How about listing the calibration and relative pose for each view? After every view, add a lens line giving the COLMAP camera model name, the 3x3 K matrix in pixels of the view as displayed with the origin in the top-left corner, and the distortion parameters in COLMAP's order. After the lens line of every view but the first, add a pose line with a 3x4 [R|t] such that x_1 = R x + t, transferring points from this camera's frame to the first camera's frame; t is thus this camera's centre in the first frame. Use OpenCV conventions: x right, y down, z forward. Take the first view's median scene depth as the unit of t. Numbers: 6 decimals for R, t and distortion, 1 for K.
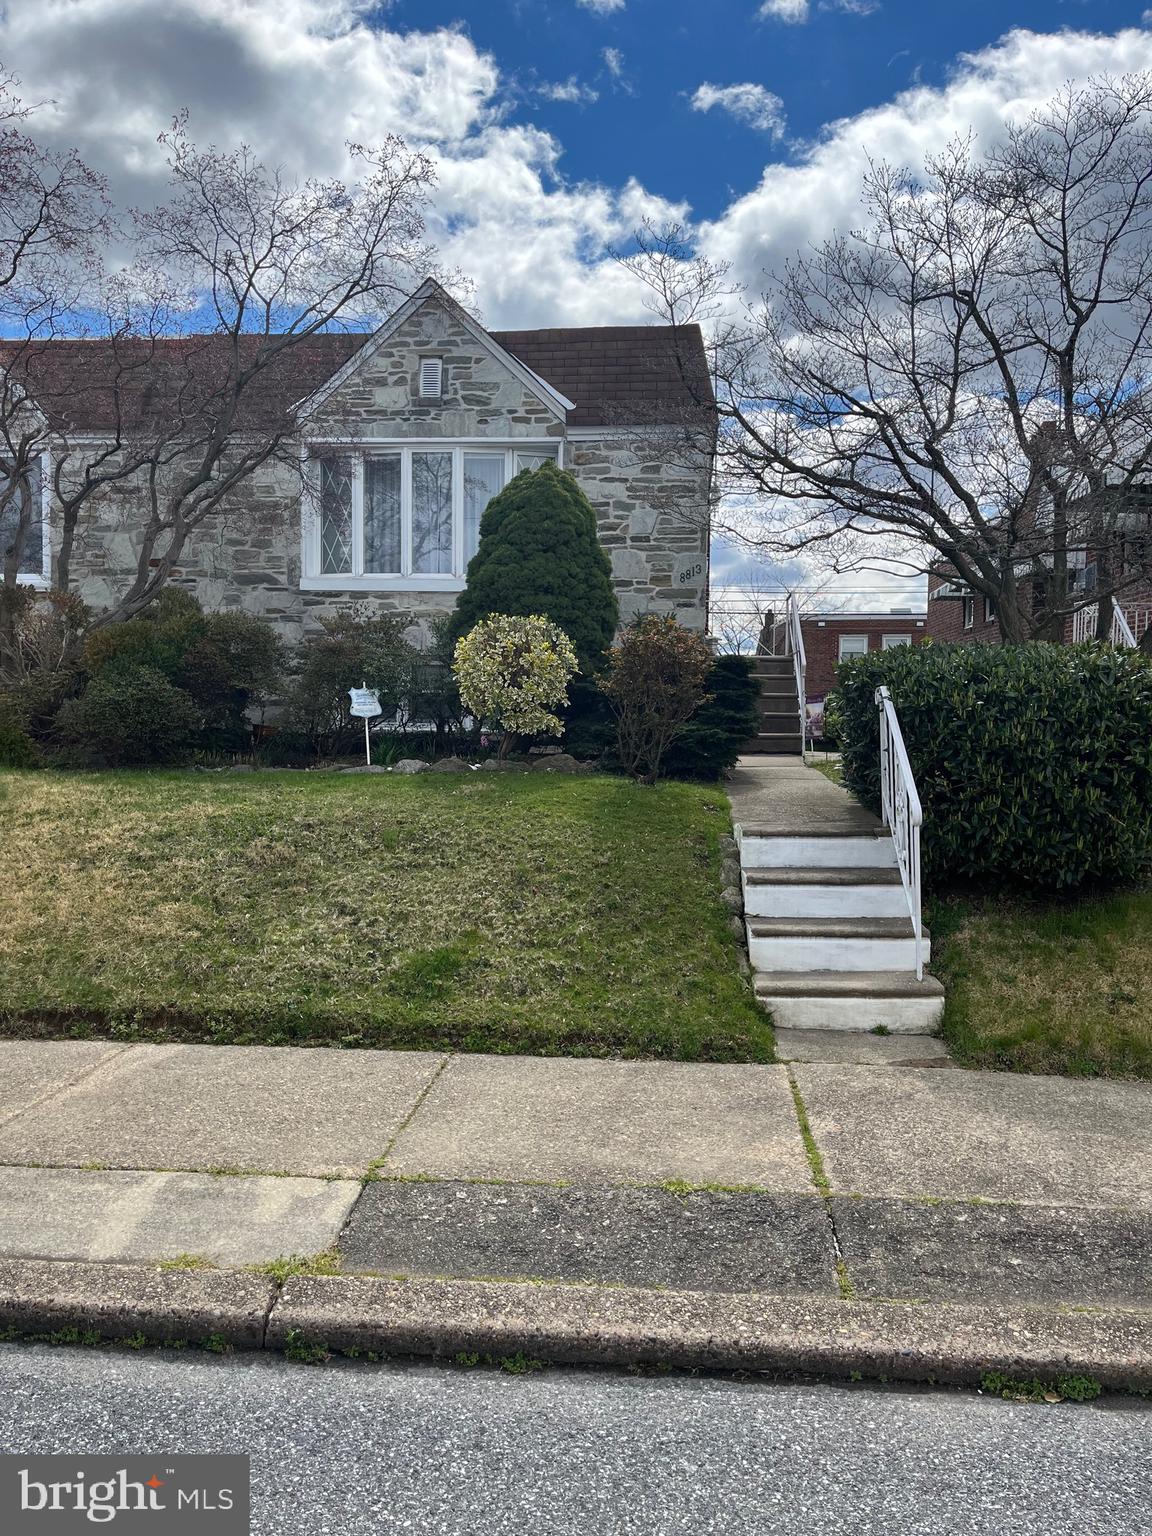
lens RADIAL K [[1164.5, 0, 571.3], [0, 1164.5, 763.0], [0, 0, 1]] dist [0.051506, -0.057590]
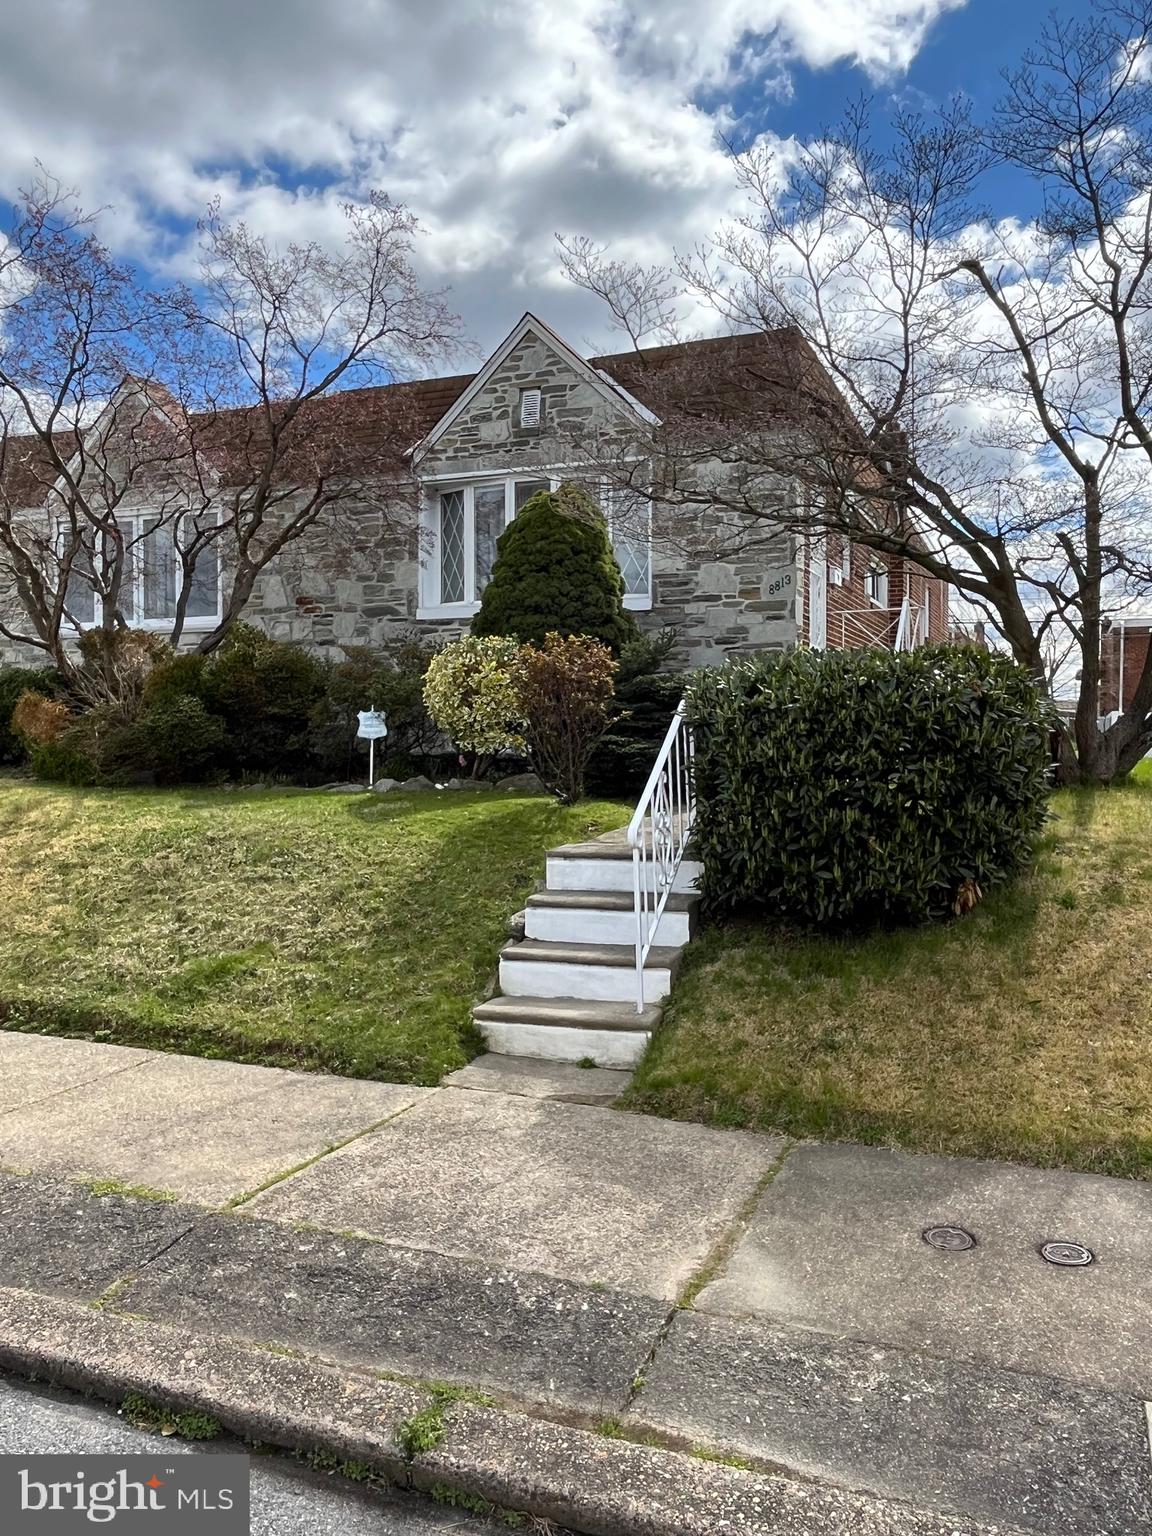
lens RADIAL K [[1166.0, 0, 575.7], [0, 1166.0, 770.9], [0, 0, 1]] dist [-0.004182, 0.002131]
pose [[0.950253, -0.002652, -0.311468, 0.472462], [-0.000972, 0.999934, -0.011480, 0.002362], [0.311477, 0.011211, 0.950187, 0.084644]]
